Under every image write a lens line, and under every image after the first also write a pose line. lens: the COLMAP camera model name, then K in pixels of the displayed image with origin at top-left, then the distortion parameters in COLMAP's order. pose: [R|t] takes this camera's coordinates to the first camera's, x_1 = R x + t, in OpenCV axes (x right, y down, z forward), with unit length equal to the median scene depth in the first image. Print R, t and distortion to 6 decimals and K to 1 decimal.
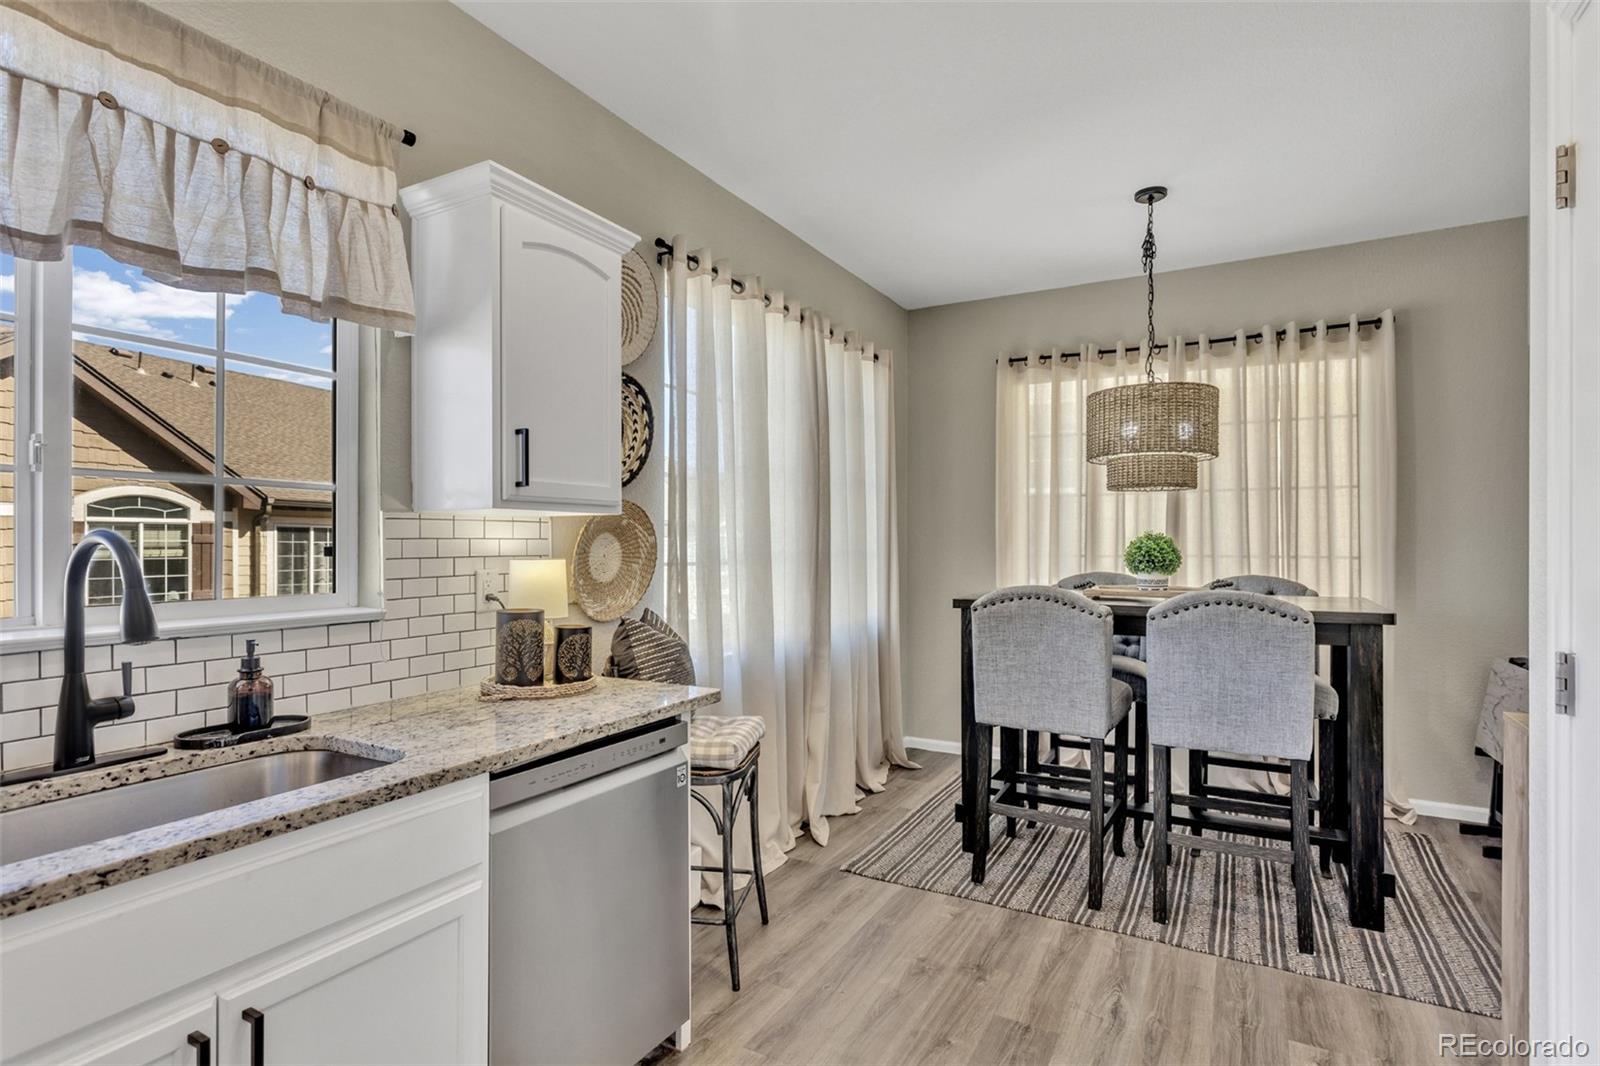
lens RADIAL K [[798.7, 0, 797.6], [0, 798.7, 543.1], [0, 0, 1]] dist [-0.003764, 0.001713]
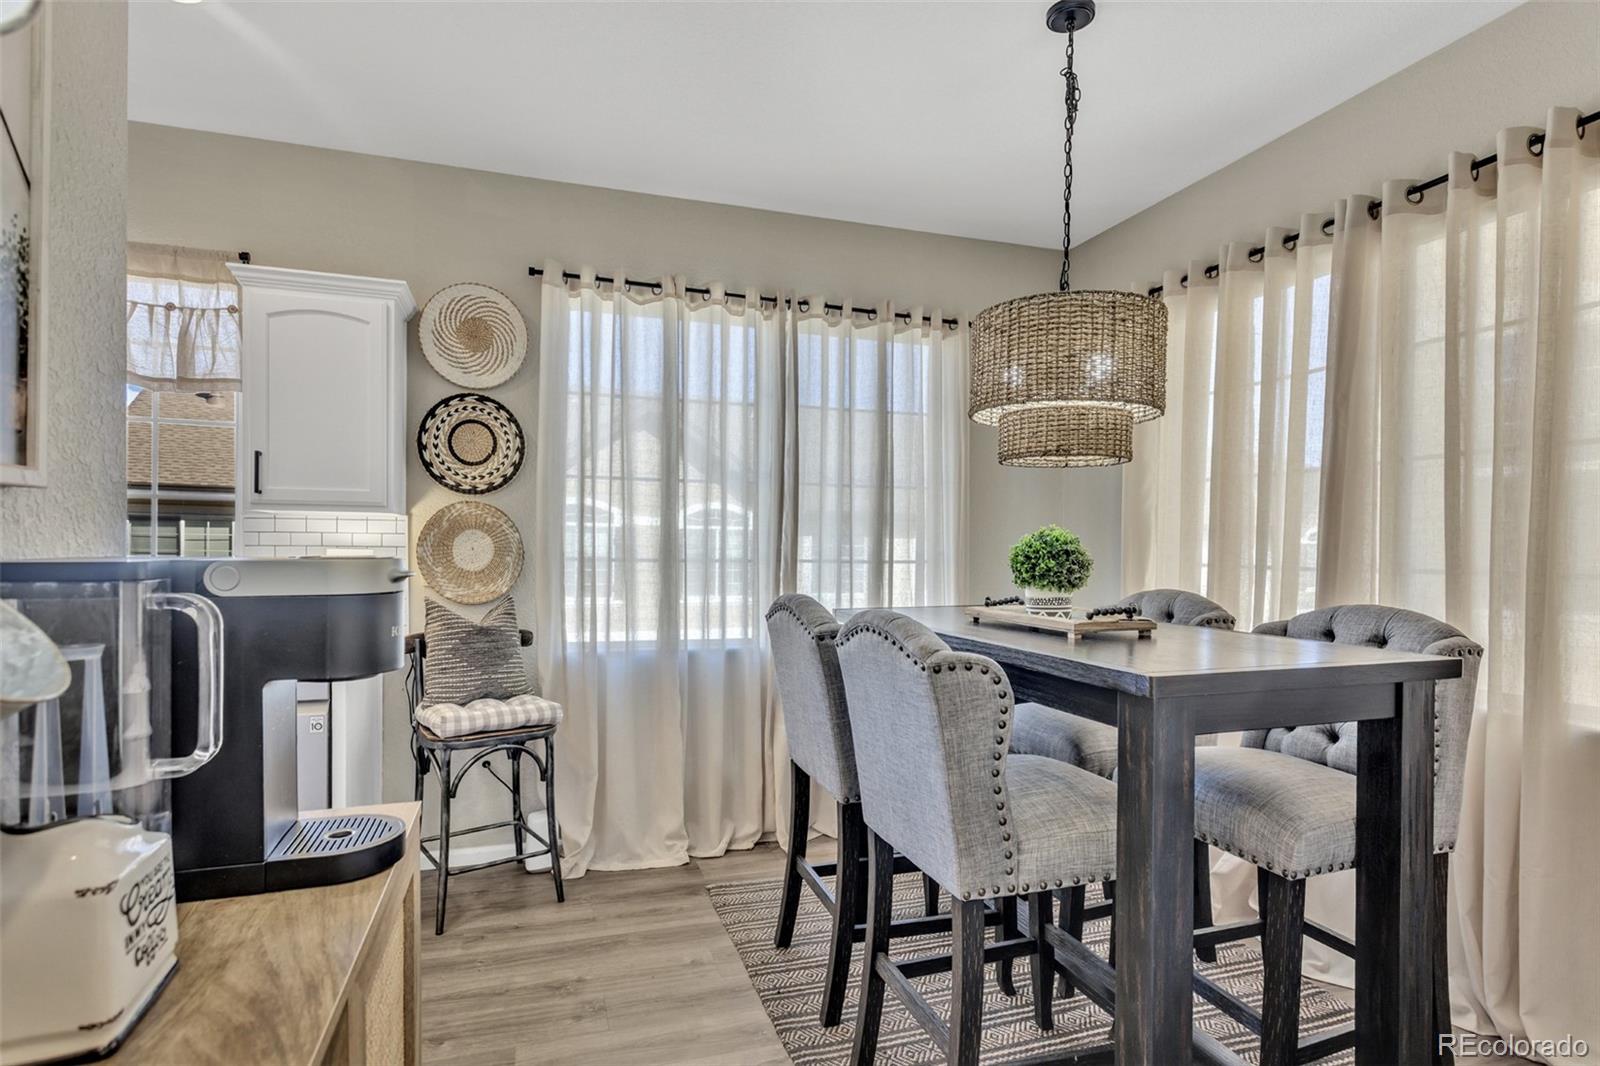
lens RADIAL K [[798.7, 0, 795.7], [0, 798.7, 555.9], [0, 0, 1]] dist [-0.003764, 0.001713]
pose [[0.733347, 0.018840, -0.679594, 0.885512], [-0.011764, 0.999818, 0.015022, 0.002741], [0.679753, -0.003022, 0.733435, 0.438098]]
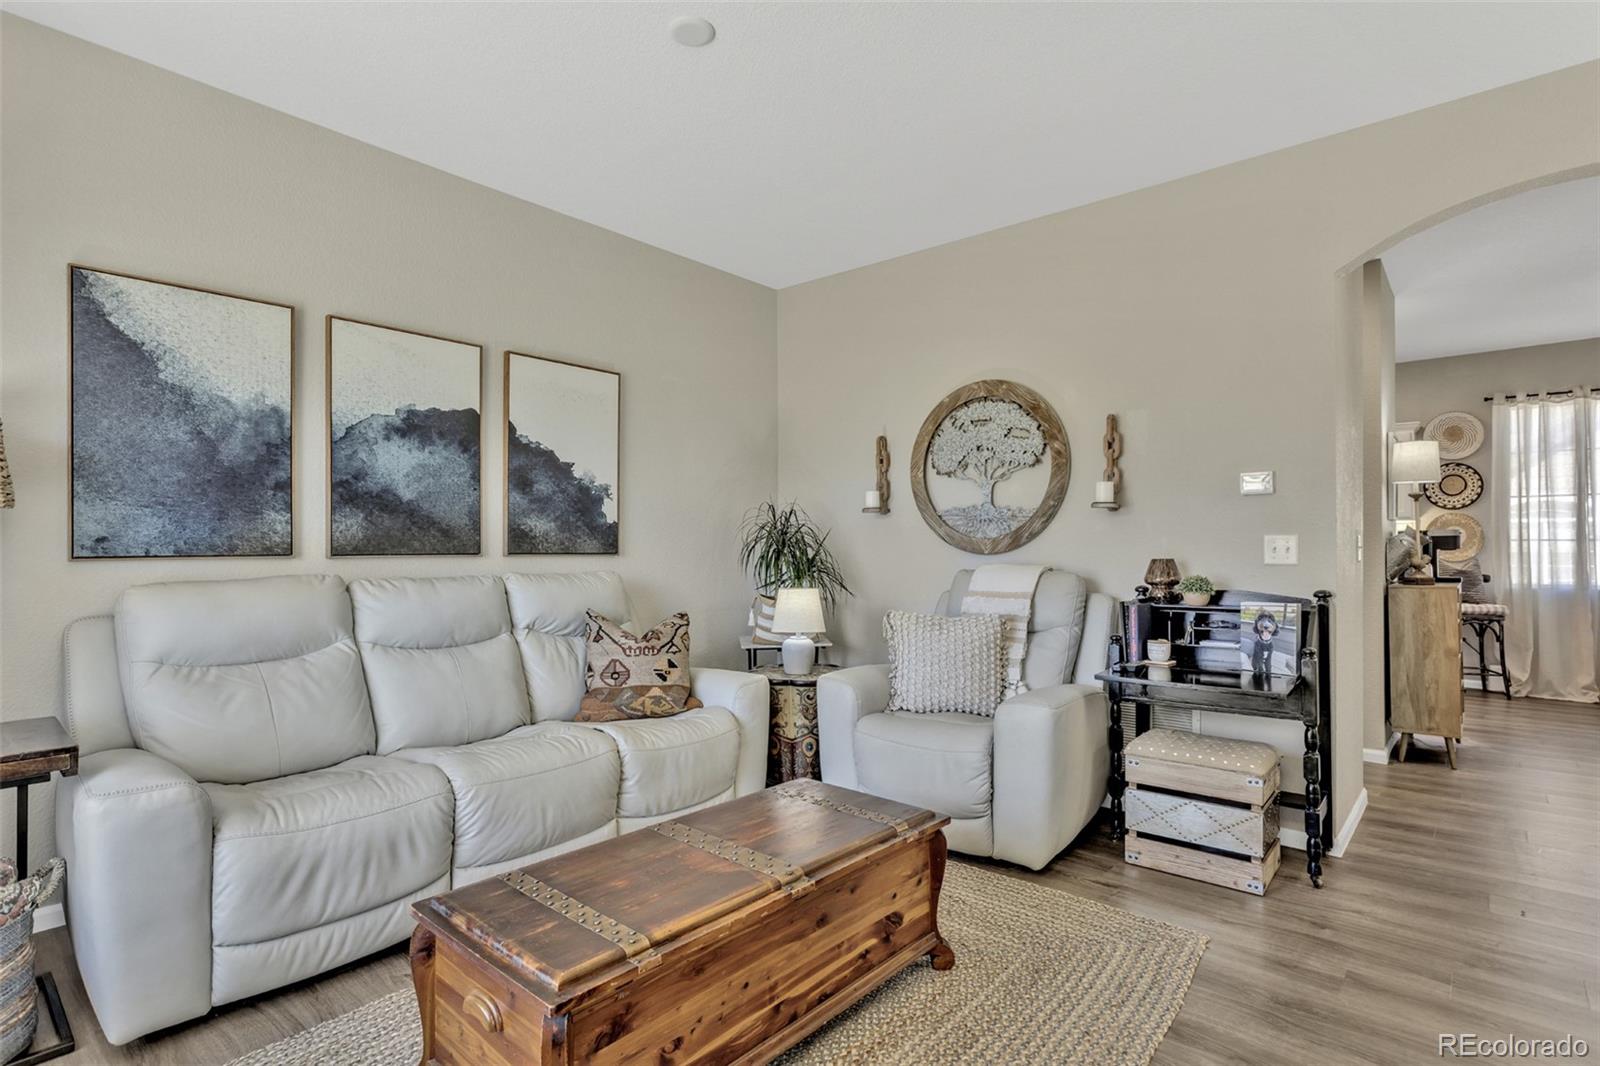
lens RADIAL K [[798.7, 0, 812.1], [0, 798.7, 537.4], [0, 0, 1]] dist [-0.003764, 0.001713]
pose [[-0.191398, -0.014476, -0.981406, 2.491500], [-0.000975, 0.999894, -0.014558, 0.057423], [0.981512, -0.001830, -0.191392, -0.473416]]
